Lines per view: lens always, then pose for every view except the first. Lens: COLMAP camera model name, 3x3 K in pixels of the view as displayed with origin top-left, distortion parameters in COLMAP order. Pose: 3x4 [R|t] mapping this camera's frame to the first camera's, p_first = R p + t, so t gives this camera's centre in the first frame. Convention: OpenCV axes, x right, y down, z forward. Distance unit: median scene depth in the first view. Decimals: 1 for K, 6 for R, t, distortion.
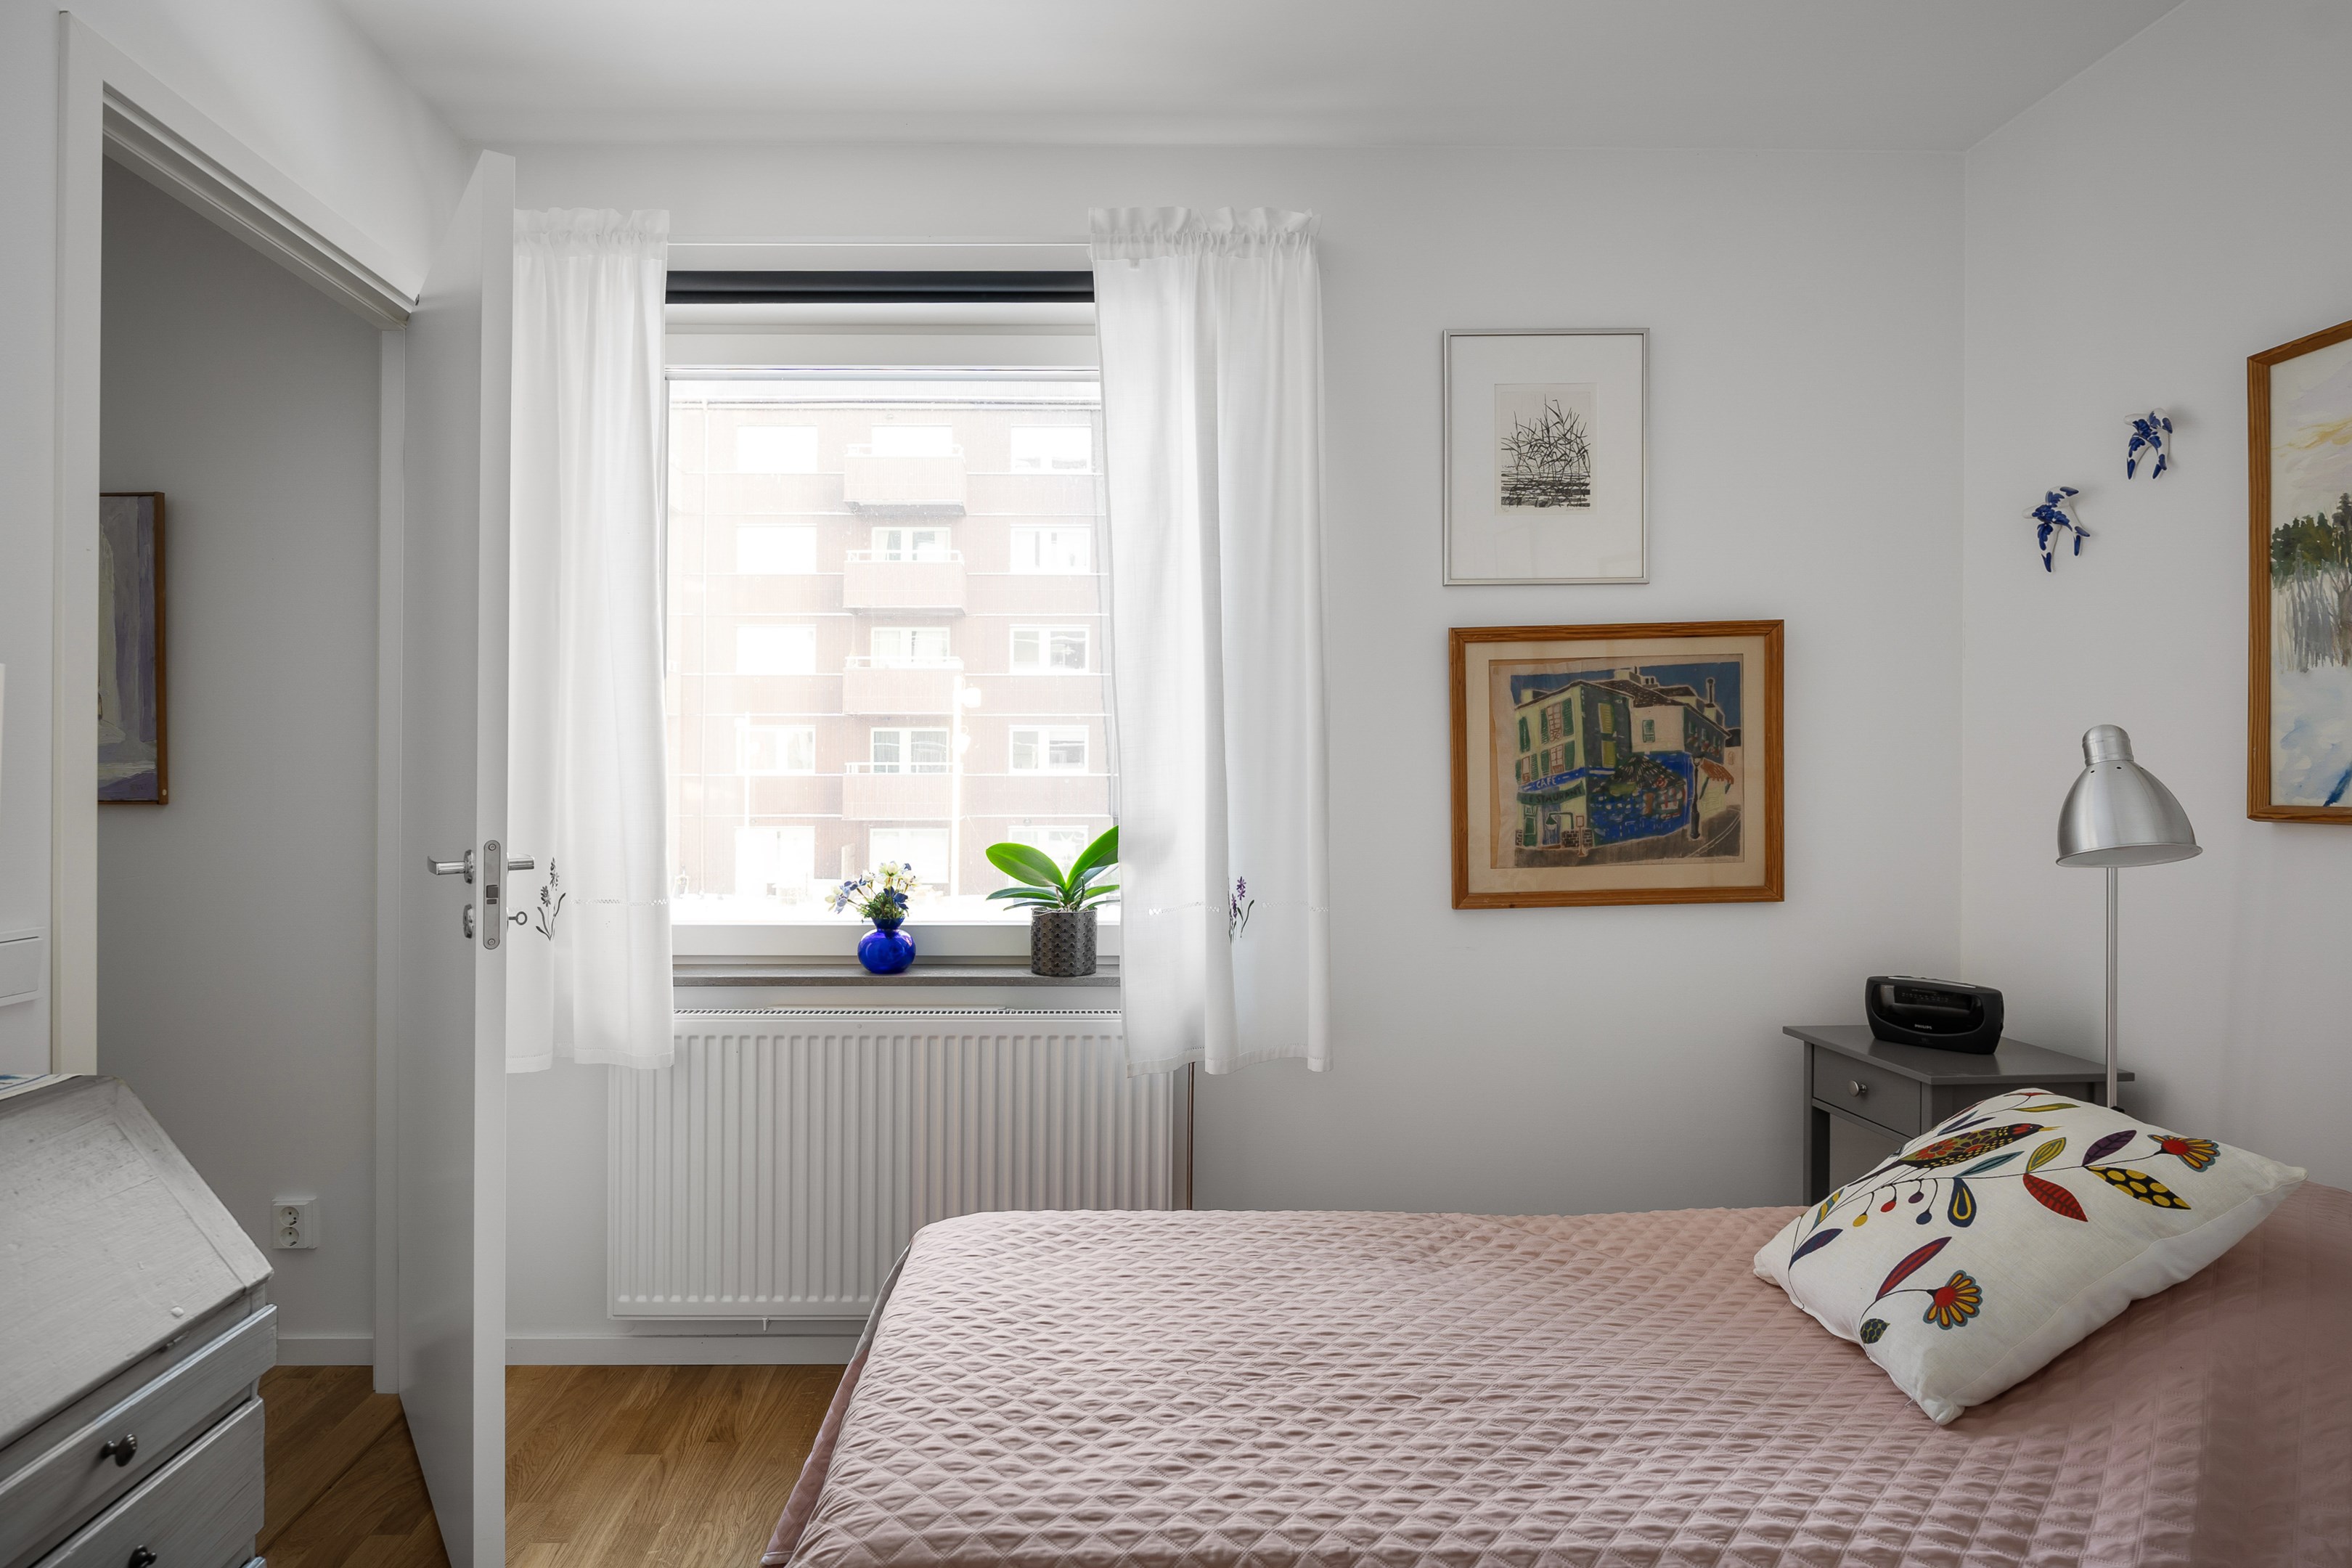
lens RADIAL K [[1287.6, 0, 1106.2], [0, 1287.6, 760.9], [0, 0, 1]] dist [-0.009397, 0.001543]
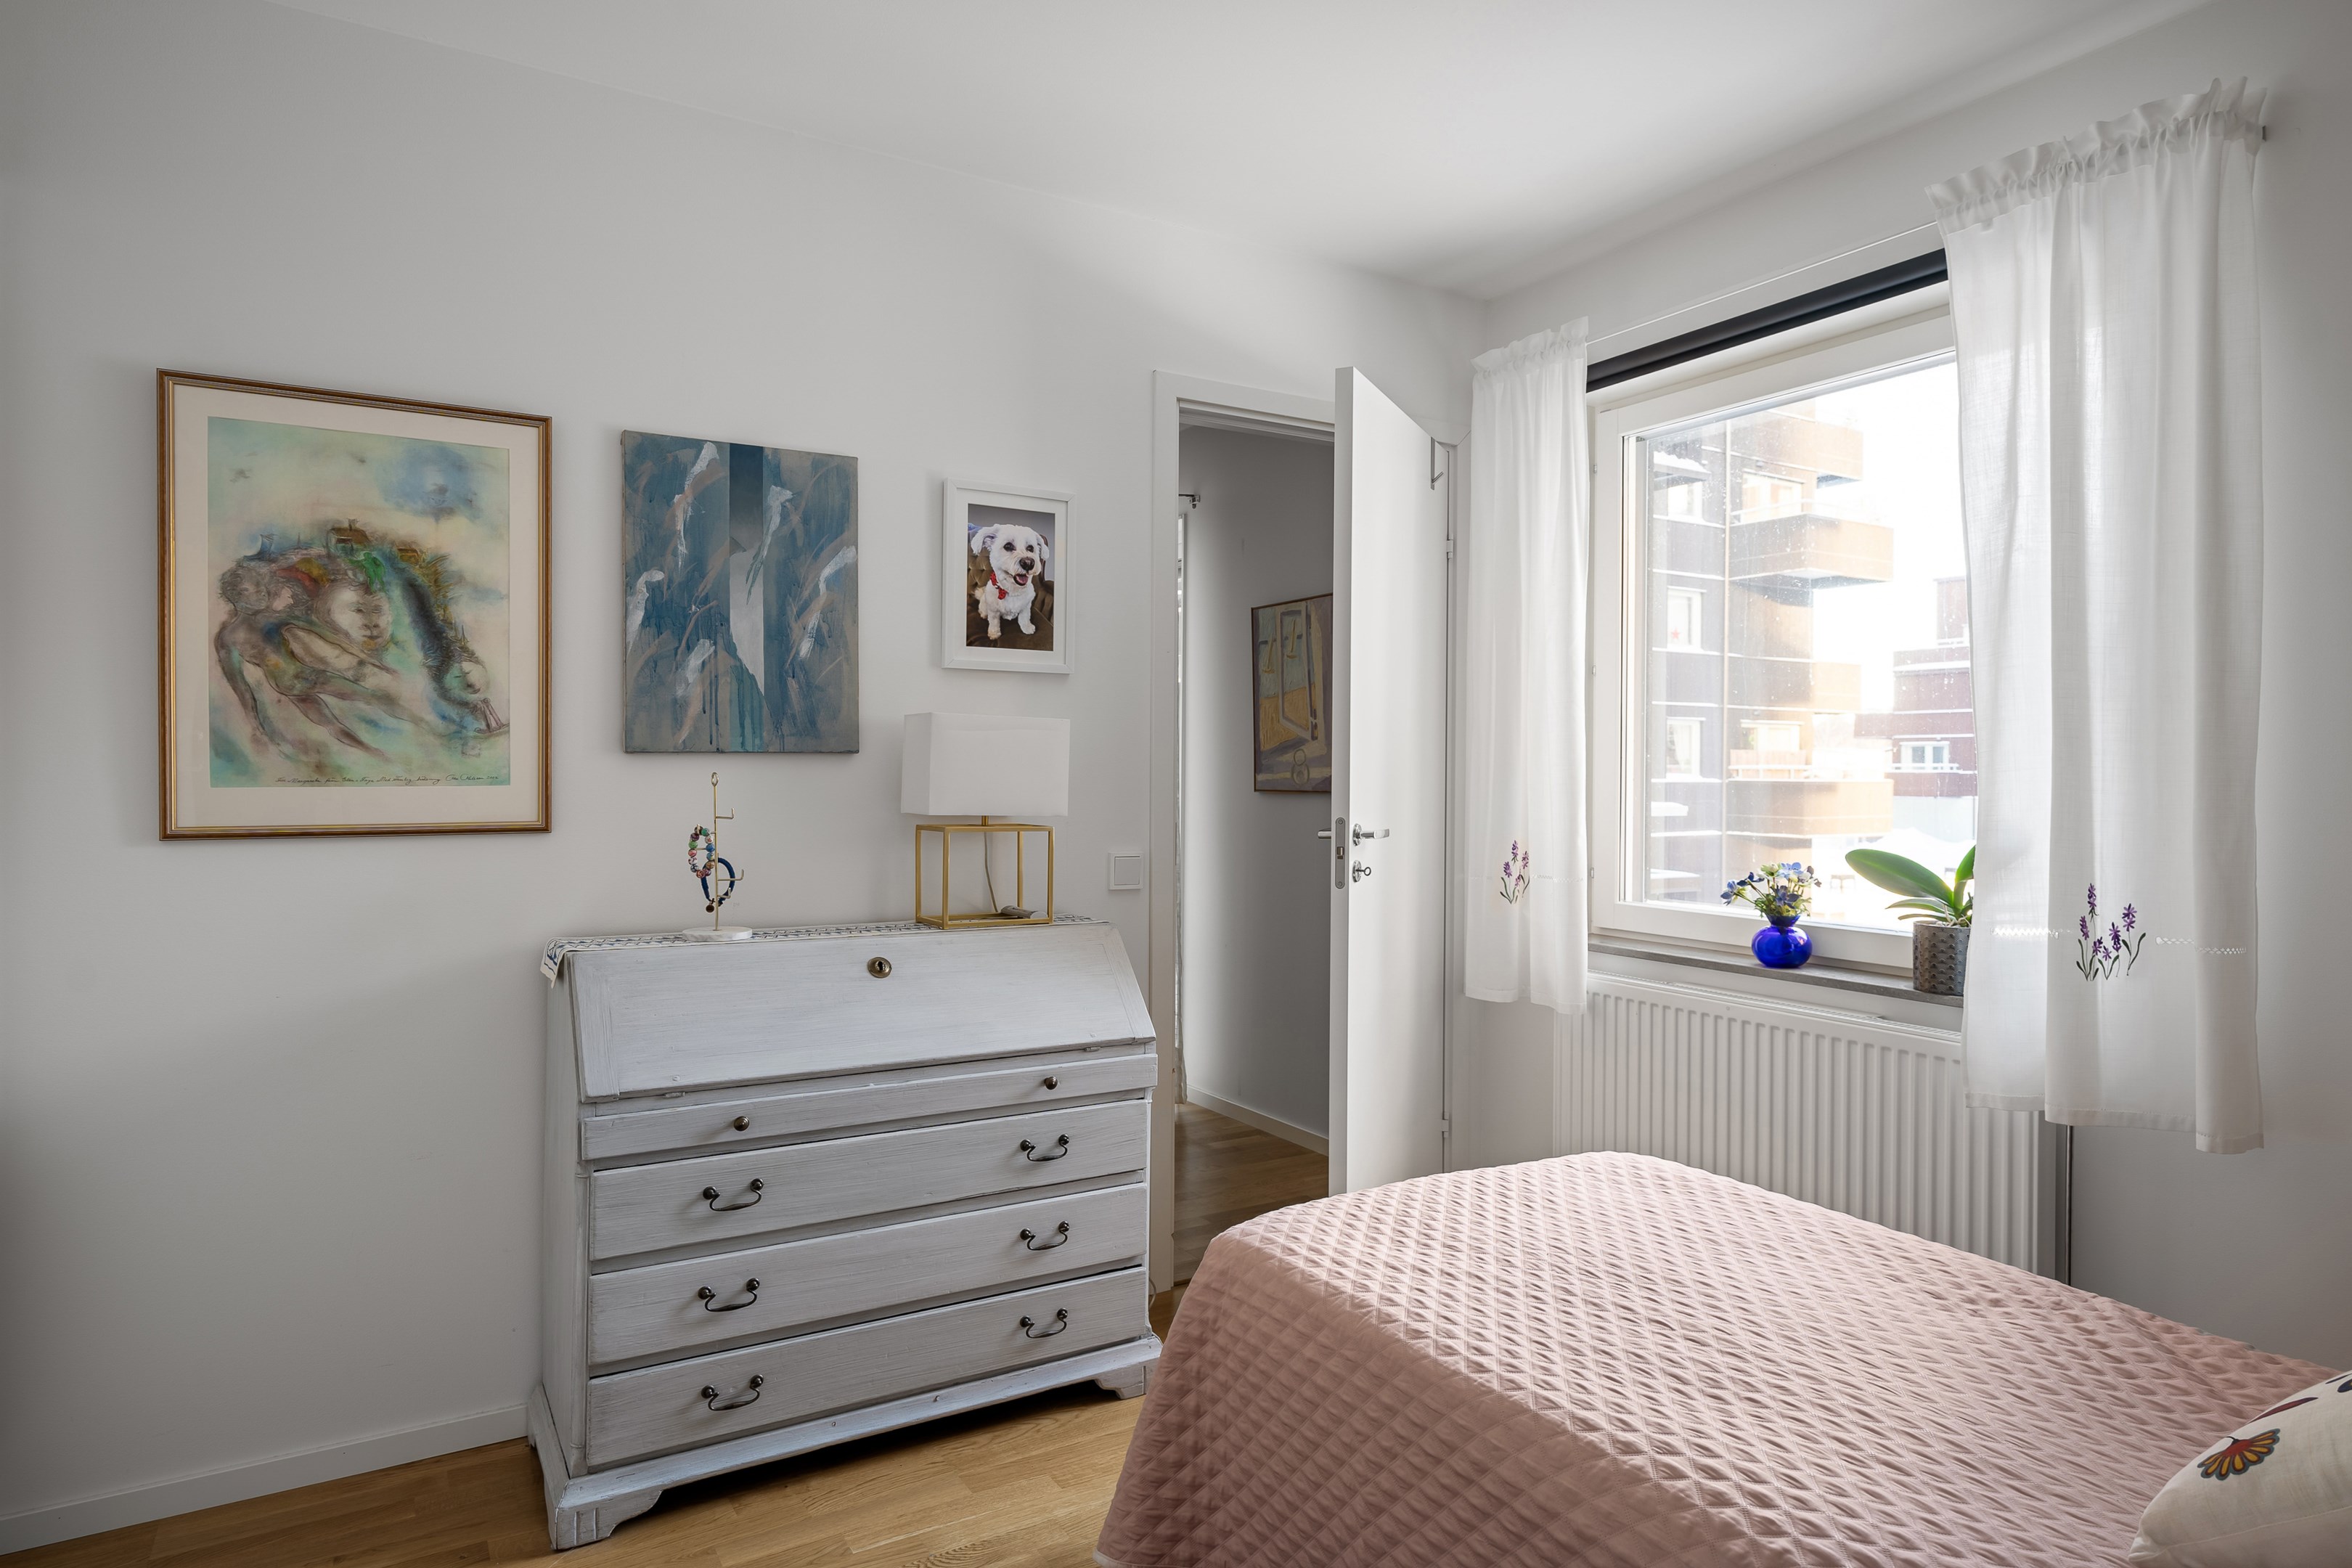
lens RADIAL K [[1364.7, 0, 1160.5], [0, 1364.7, 749.4], [0, 0, 1]] dist [-0.004332, 0.007818]
pose [[0.494646, -0.010921, -0.869026, 0.577745], [-0.000666, 0.999916, -0.012944, 0.001265], [0.869094, 0.006981, 0.494597, 0.006238]]
